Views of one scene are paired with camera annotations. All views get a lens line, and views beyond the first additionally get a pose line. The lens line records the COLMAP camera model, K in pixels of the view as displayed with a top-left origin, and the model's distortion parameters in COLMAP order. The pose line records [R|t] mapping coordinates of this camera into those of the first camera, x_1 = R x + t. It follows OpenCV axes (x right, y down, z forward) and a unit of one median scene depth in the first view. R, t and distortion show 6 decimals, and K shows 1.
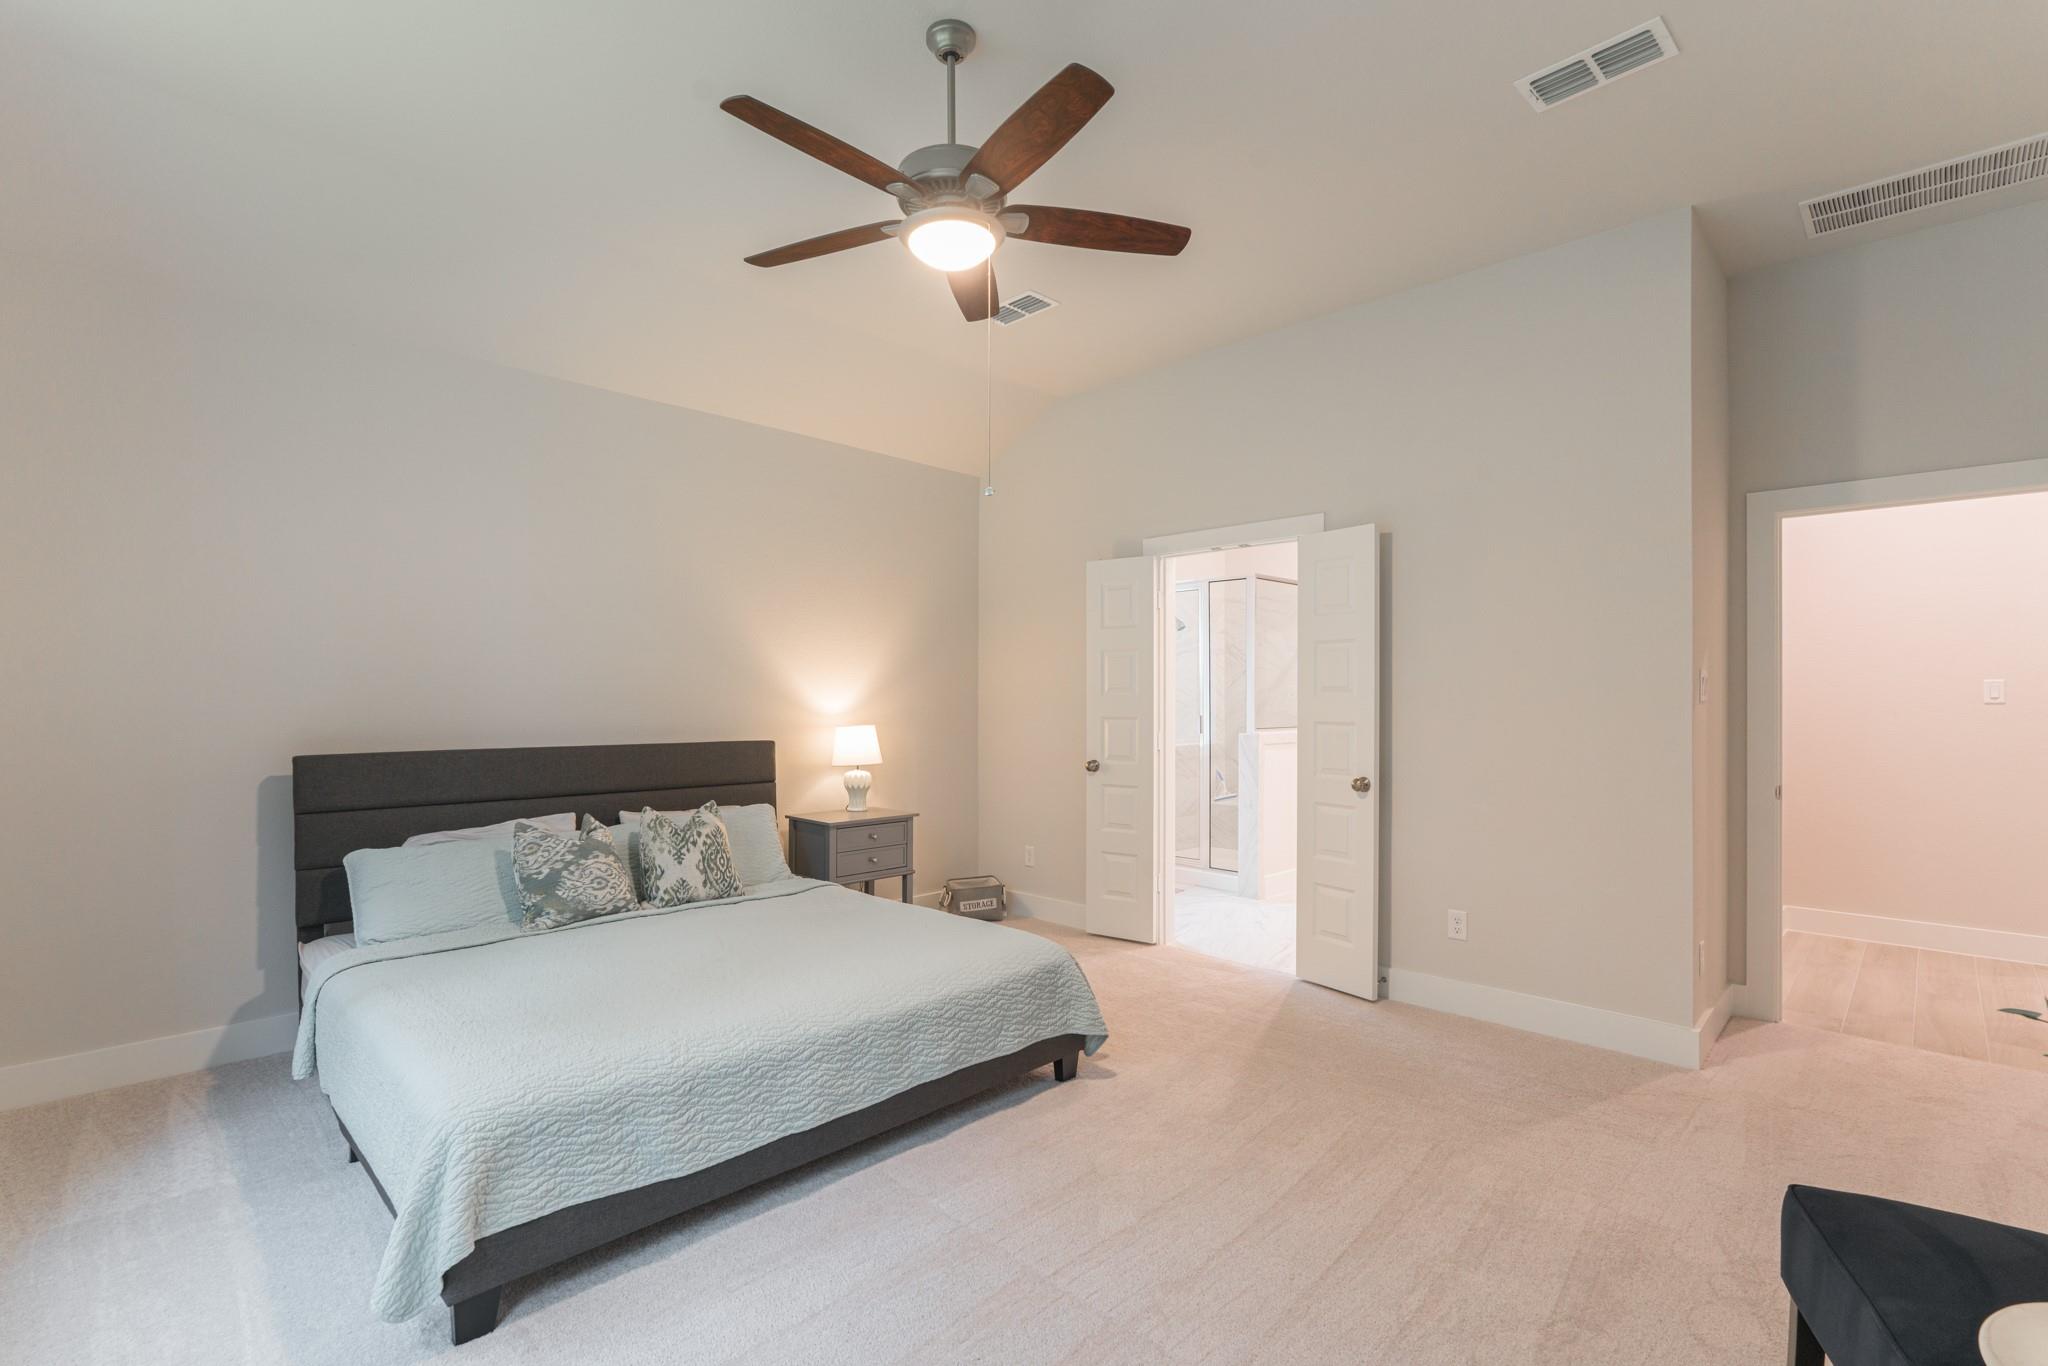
lens RADIAL K [[914.0, 0, 1014.5], [0, 914.0, 699.1], [0, 0, 1]] dist [-0.005078, 0.000206]
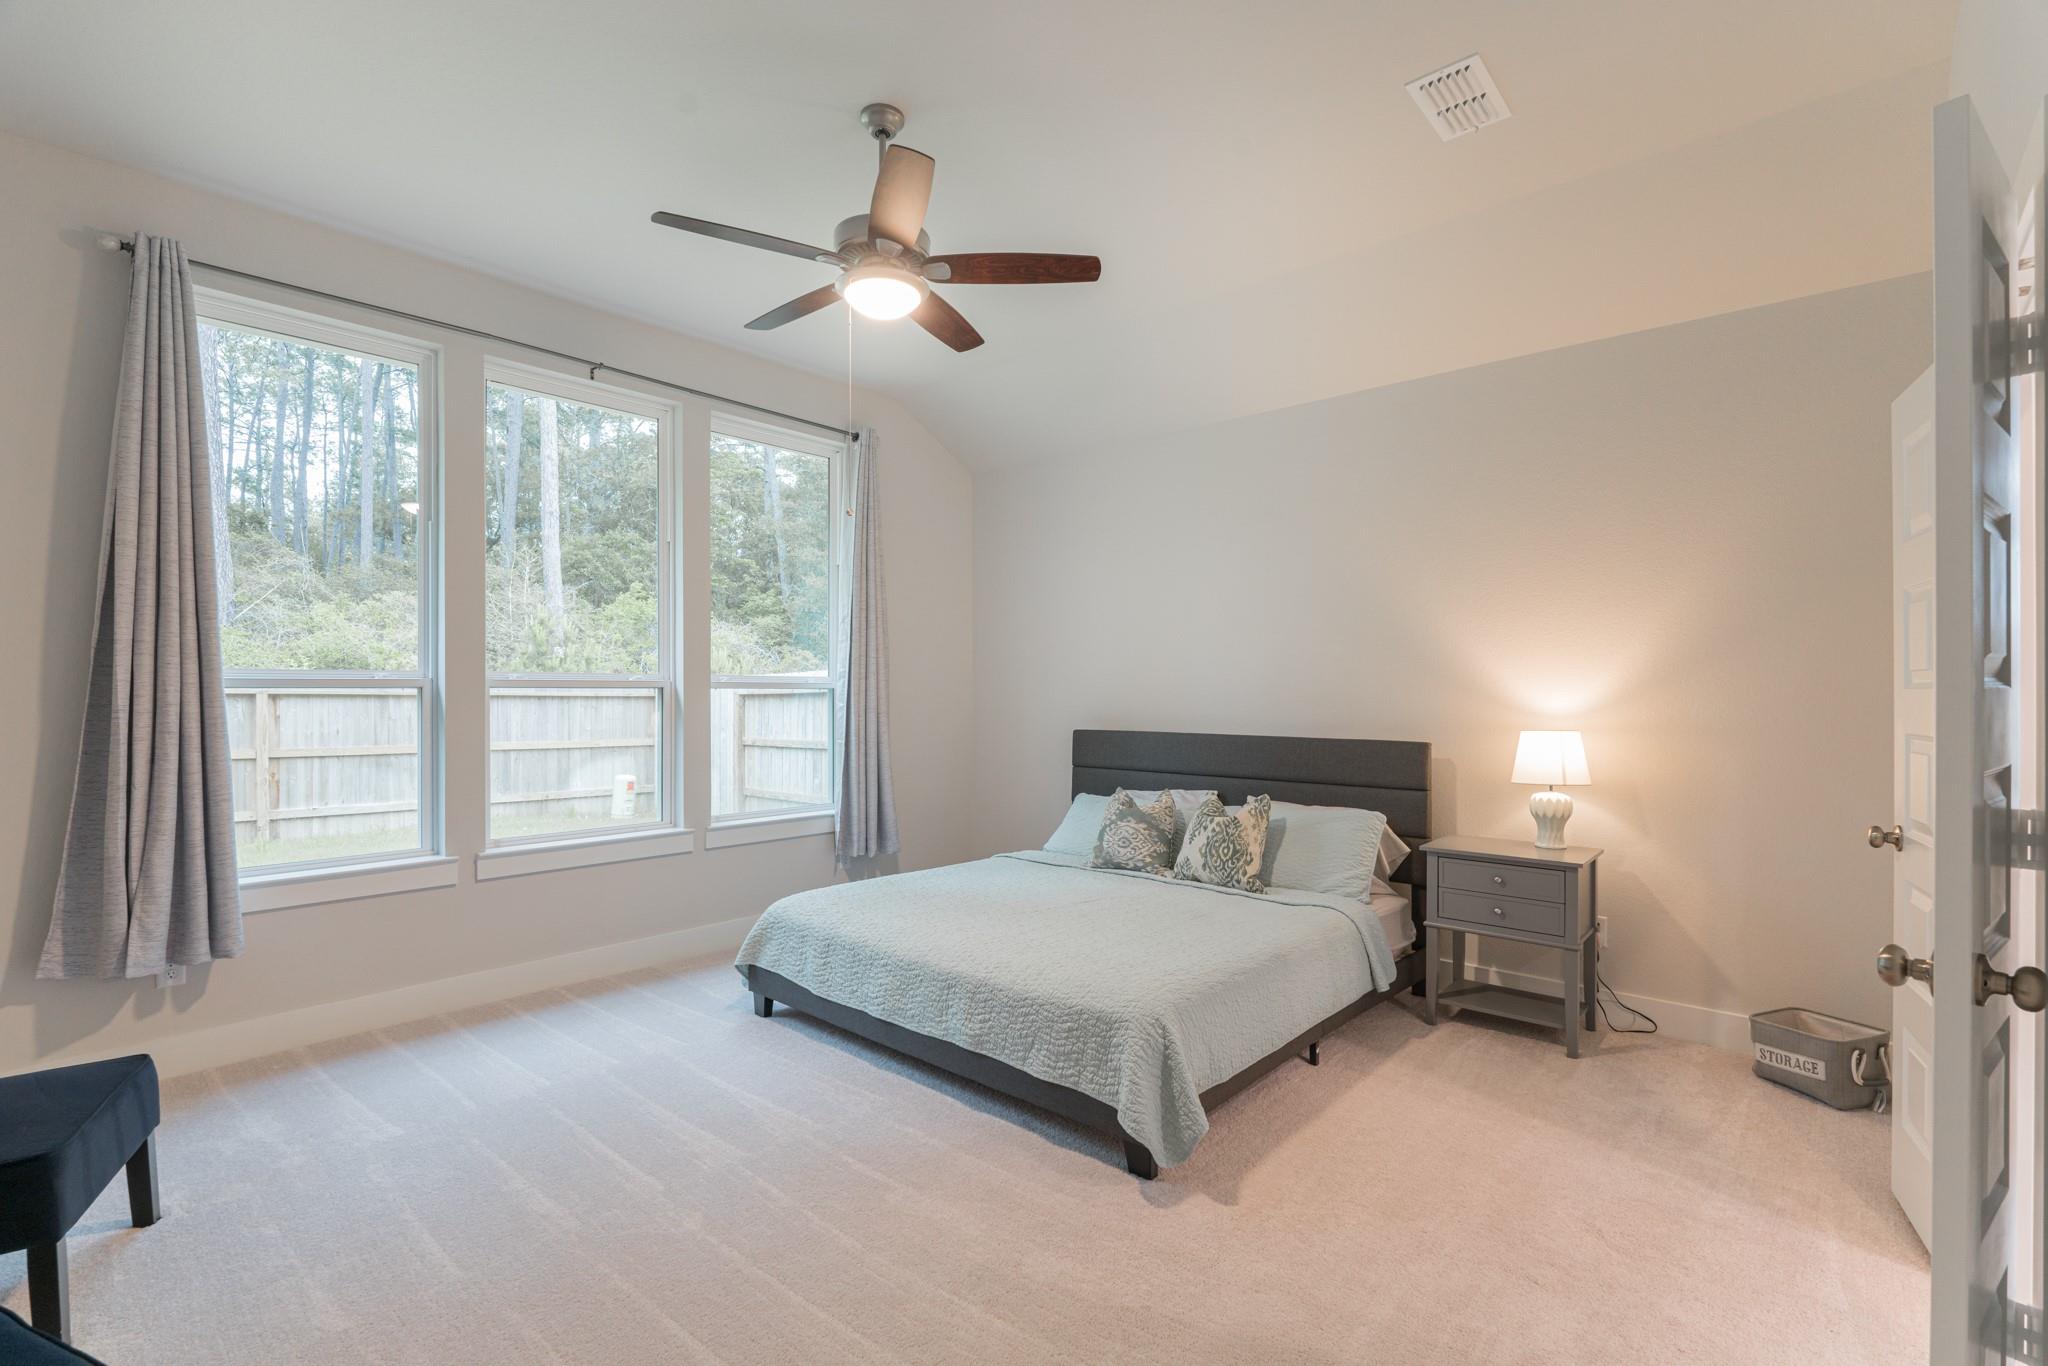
lens RADIAL K [[914.0, 0, 1014.5], [0, 914.0, 699.1], [0, 0, 1]] dist [-0.005078, 0.000206]
pose [[0.059868, 0.003564, -0.998200, 0.763907], [-0.004246, 0.999985, 0.003316, 0.005016], [0.998197, 0.004039, 0.059882, 0.775670]]
